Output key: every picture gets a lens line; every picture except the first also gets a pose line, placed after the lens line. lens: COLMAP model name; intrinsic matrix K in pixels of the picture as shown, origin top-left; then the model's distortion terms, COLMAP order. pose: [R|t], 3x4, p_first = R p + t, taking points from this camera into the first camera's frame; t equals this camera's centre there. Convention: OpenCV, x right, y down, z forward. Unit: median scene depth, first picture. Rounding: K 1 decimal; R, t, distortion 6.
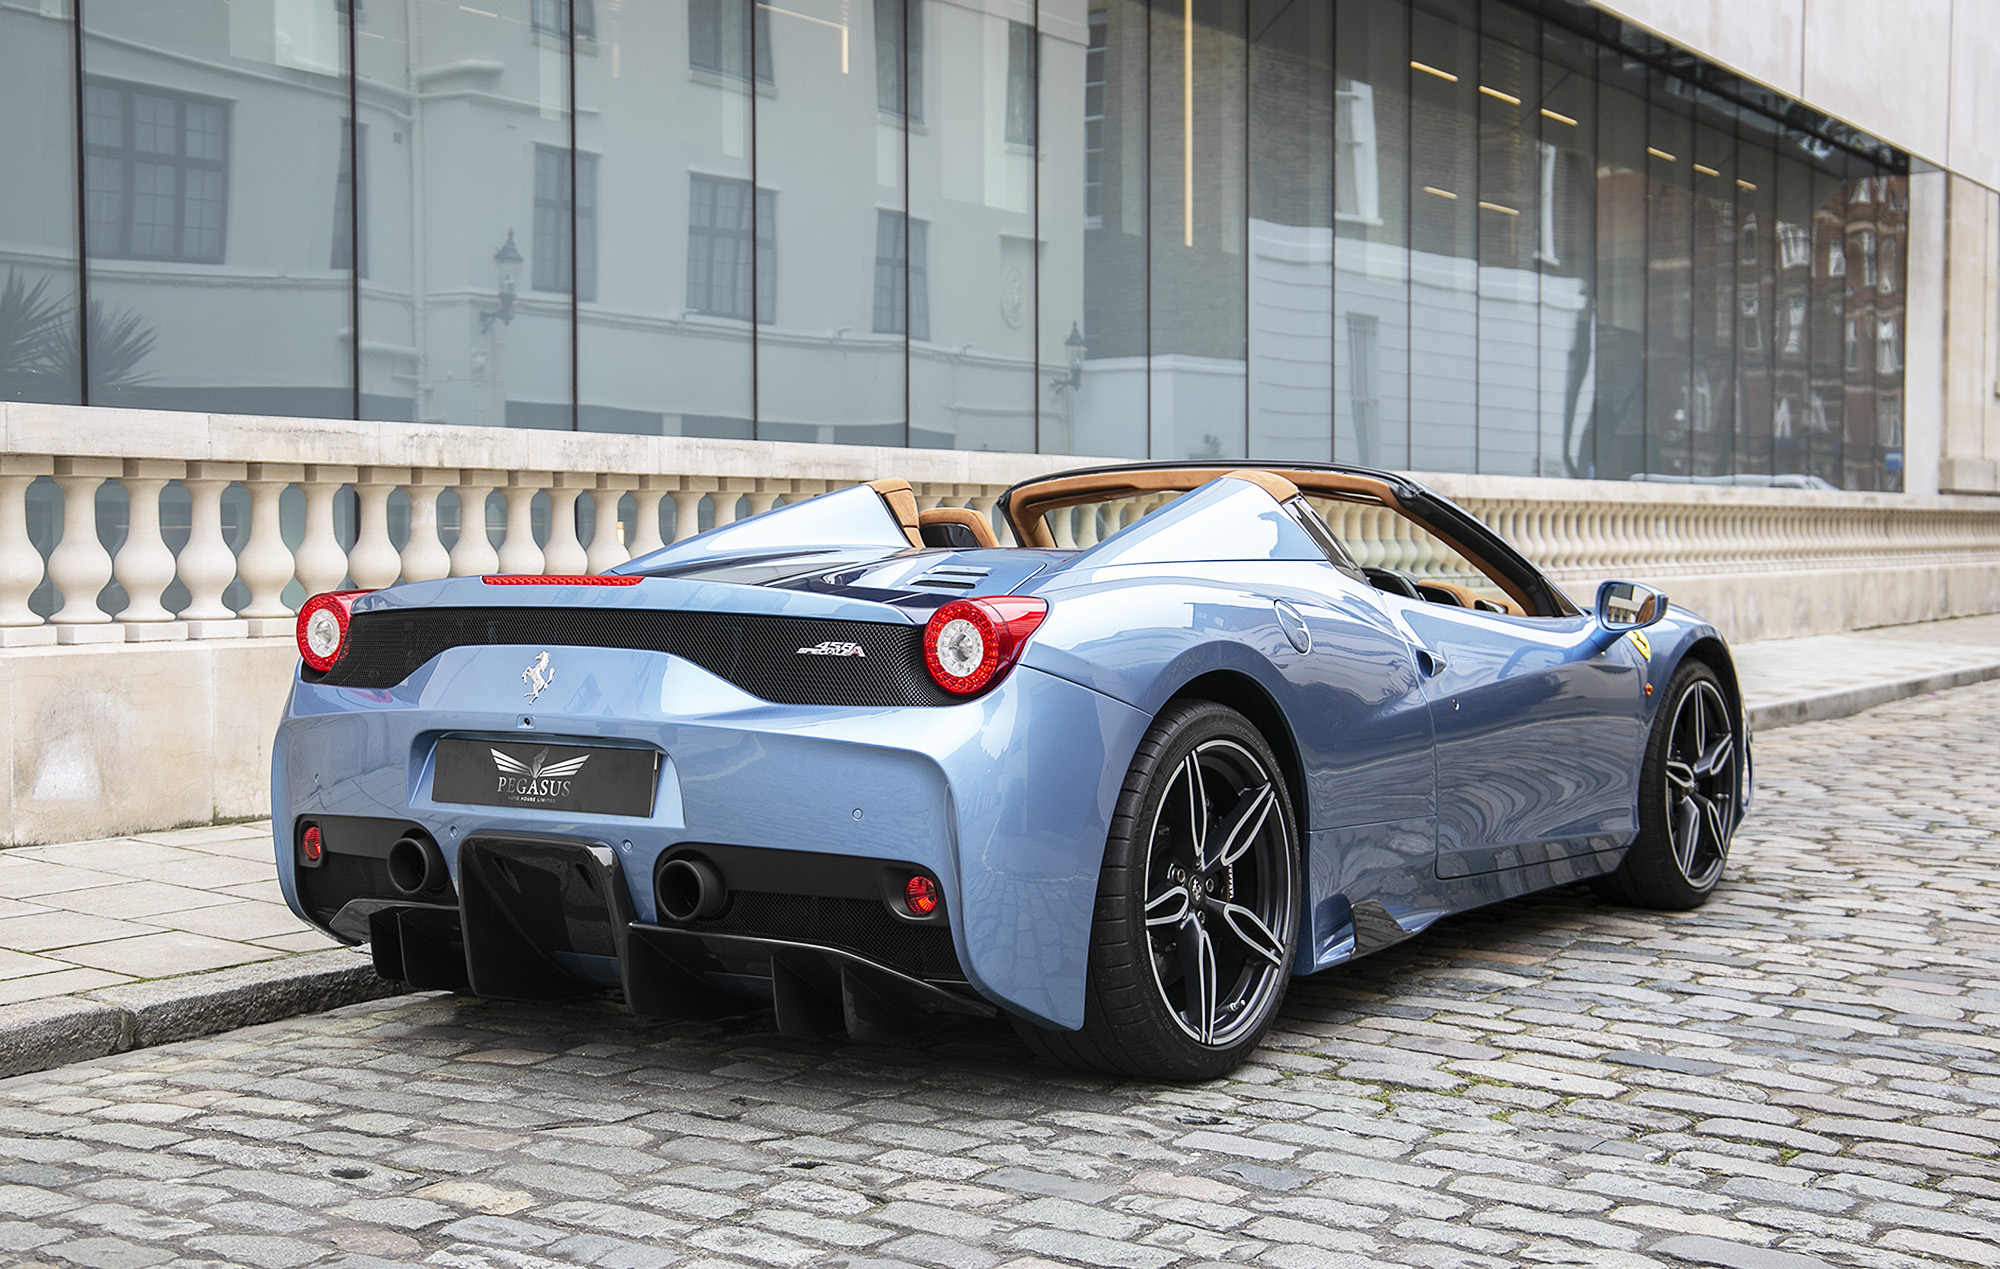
lens RADIAL K [[2537.8, 0, 987.1], [0, 2537.8, 625.9], [0, 0, 1]] dist [0.090487, 0.000000]
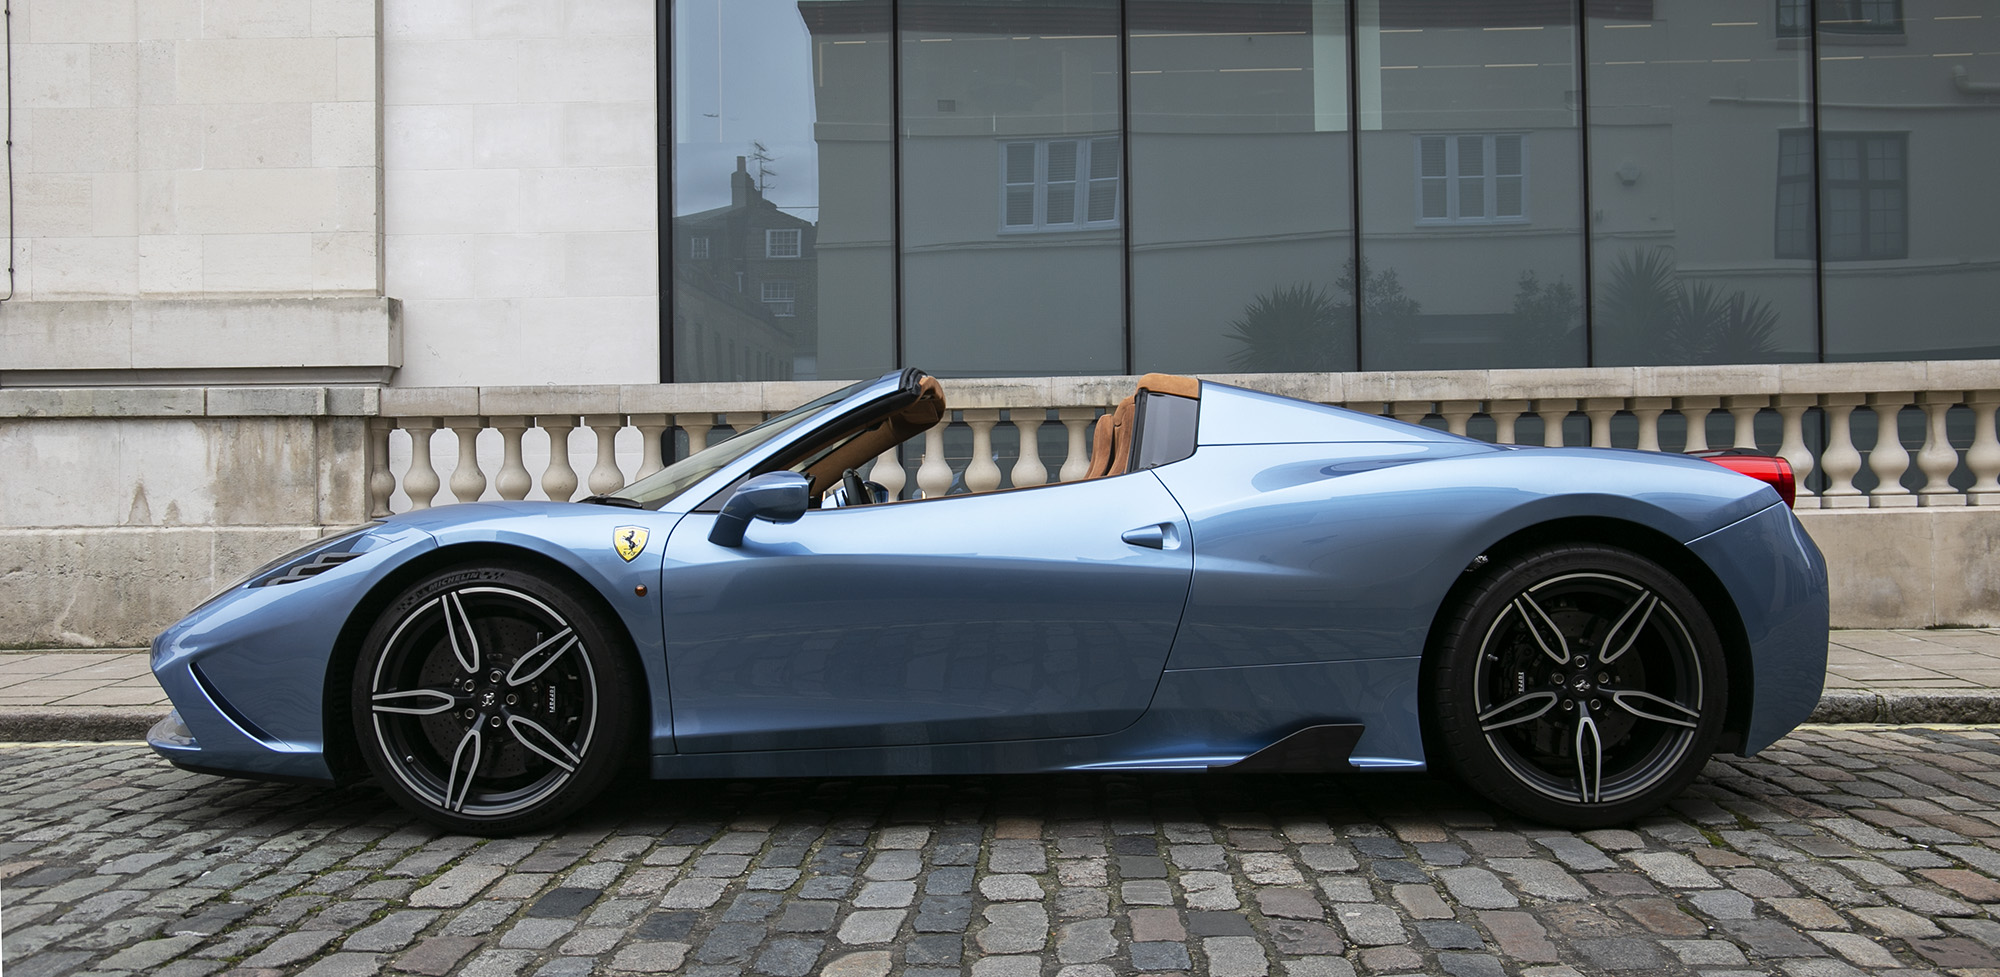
lens RADIAL K [[1718.9, 0, 1019.5], [0, 1718.9, 471.1], [0, 0, 1]] dist [-0.007689, 0.038615]
pose [[0.527561, -0.017126, -0.849345, 0.604316], [-0.015588, 0.999433, -0.029835, 0.004155], [0.849374, 0.028980, 0.526995, 0.471130]]
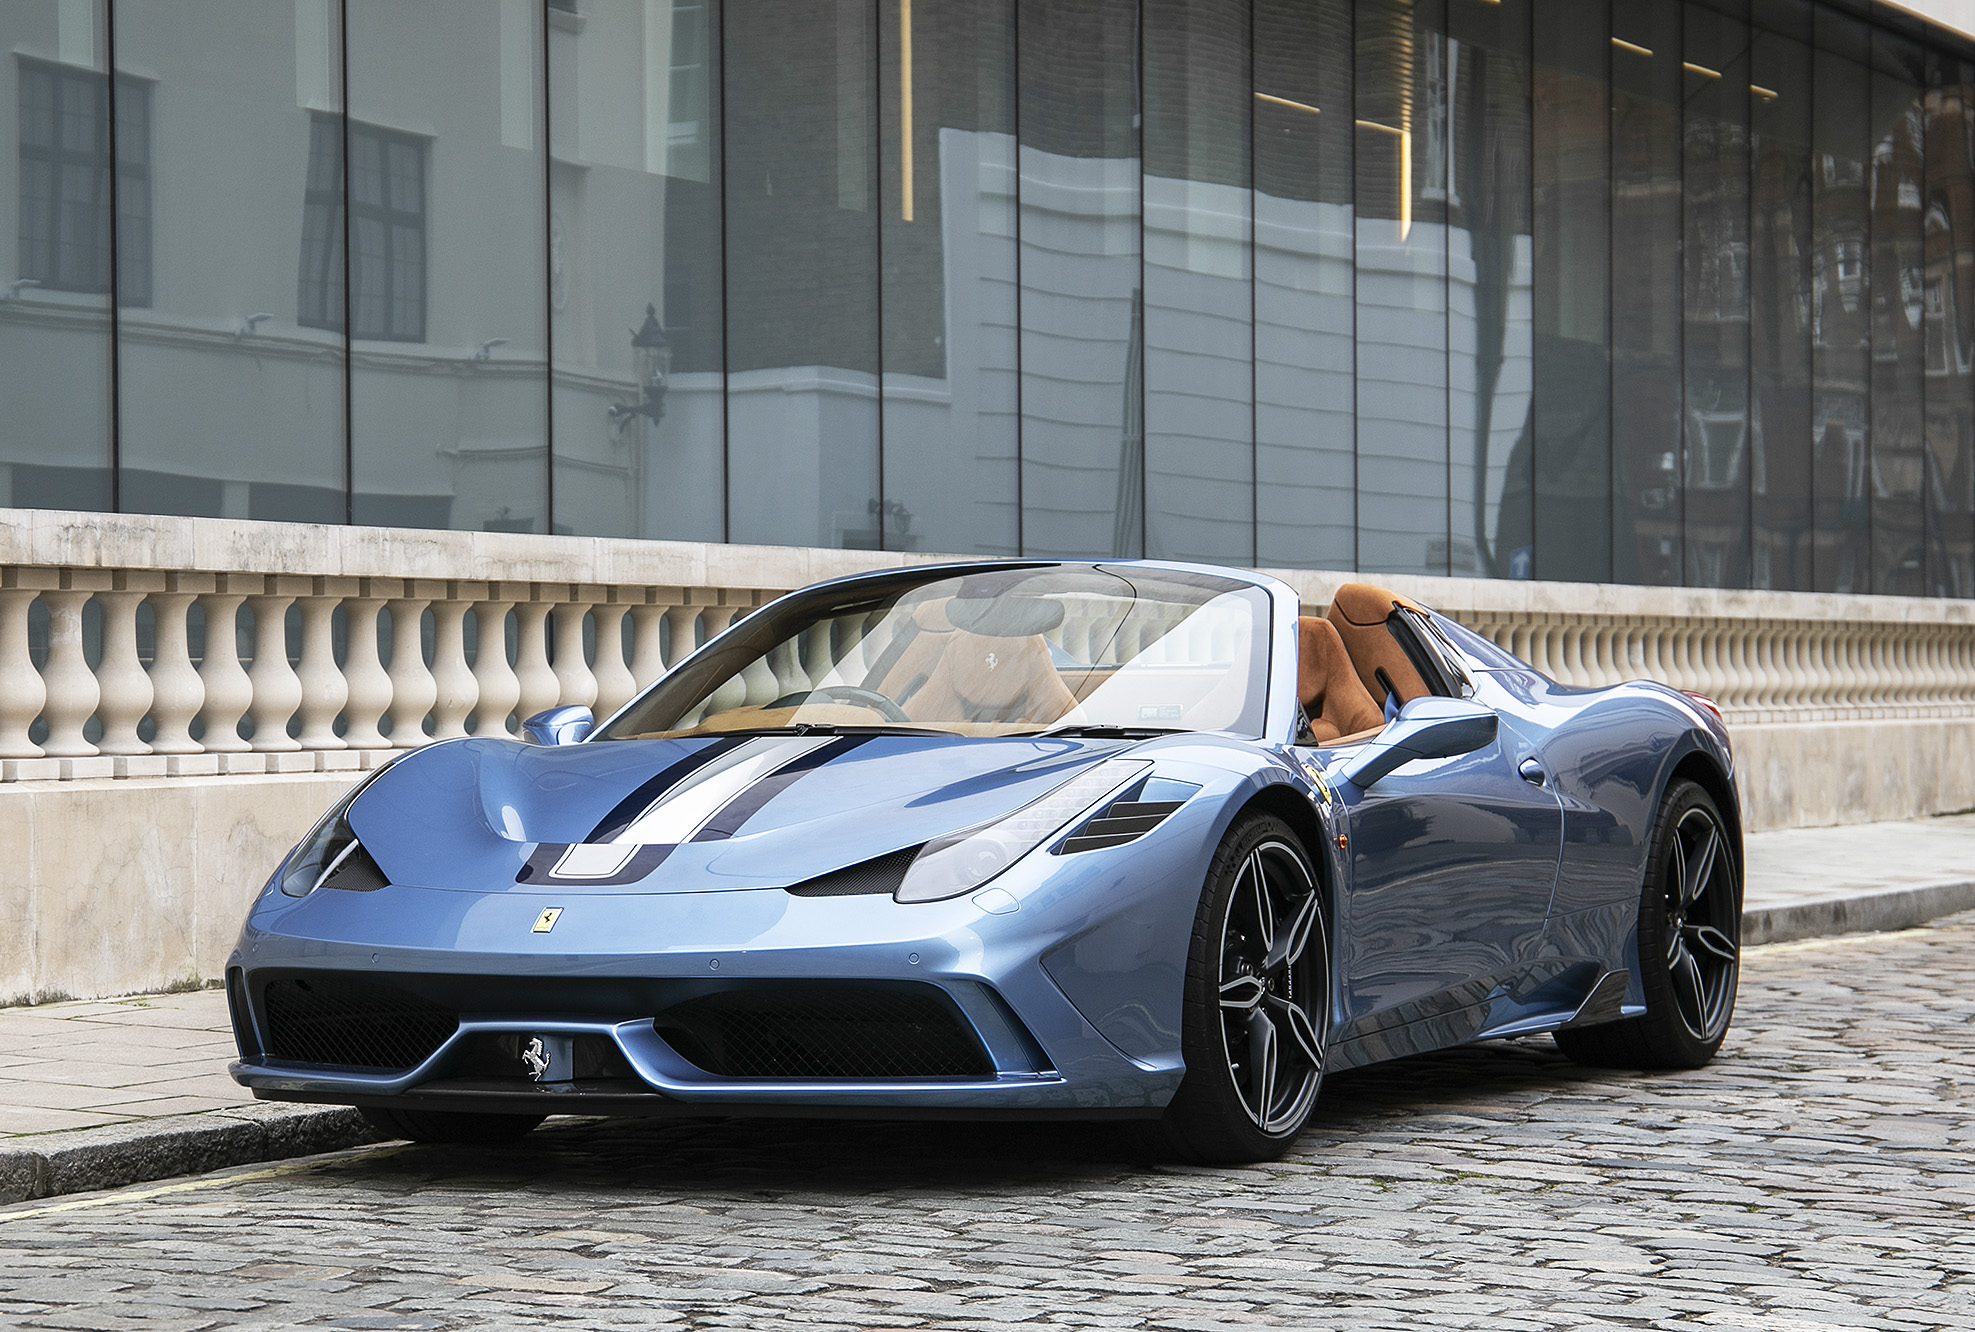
lens RADIAL K [[4893.8, 0, 1002.7], [0, 4893.8, 683.0], [0, 0, 1]] dist [0.336171, 0.000000]
pose [[0.991661, -0.003685, 0.128823, -0.142216], [0.008265, 0.999352, -0.035038, 0.028746], [-0.128610, 0.035810, 0.991048, -0.543260]]
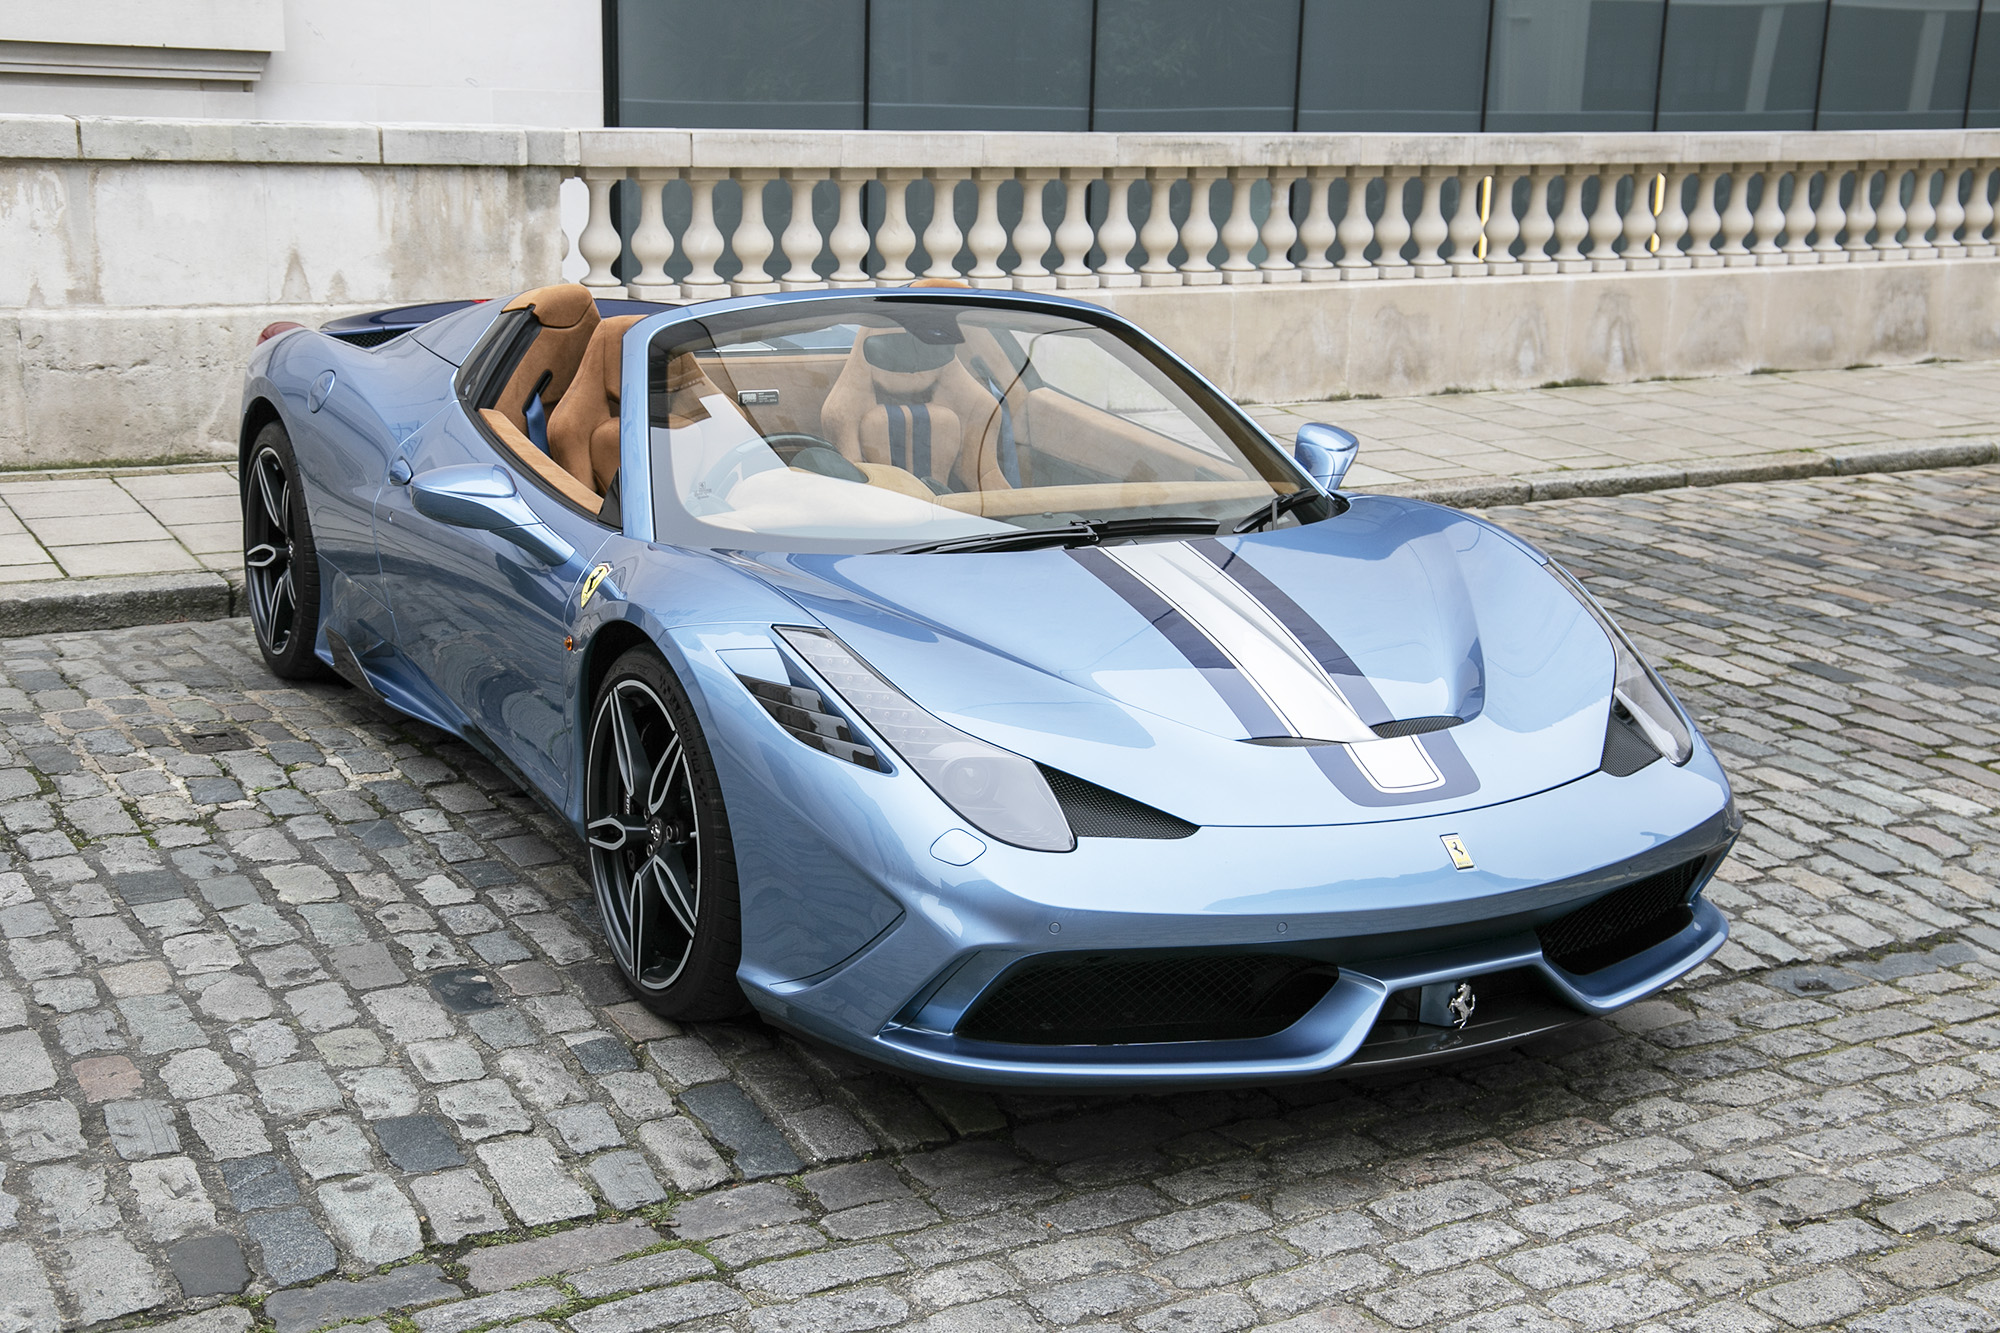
lens RADIAL K [[2514.3, 0, 996.1], [0, 2514.3, 657.4], [0, 0, 1]] dist [0.071084, 0.000000]
pose [[0.892883, 0.125425, -0.432467, 0.287973], [-0.039540, 0.978552, 0.202168, -0.075548], [0.448549, -0.163413, 0.878693, -0.349342]]
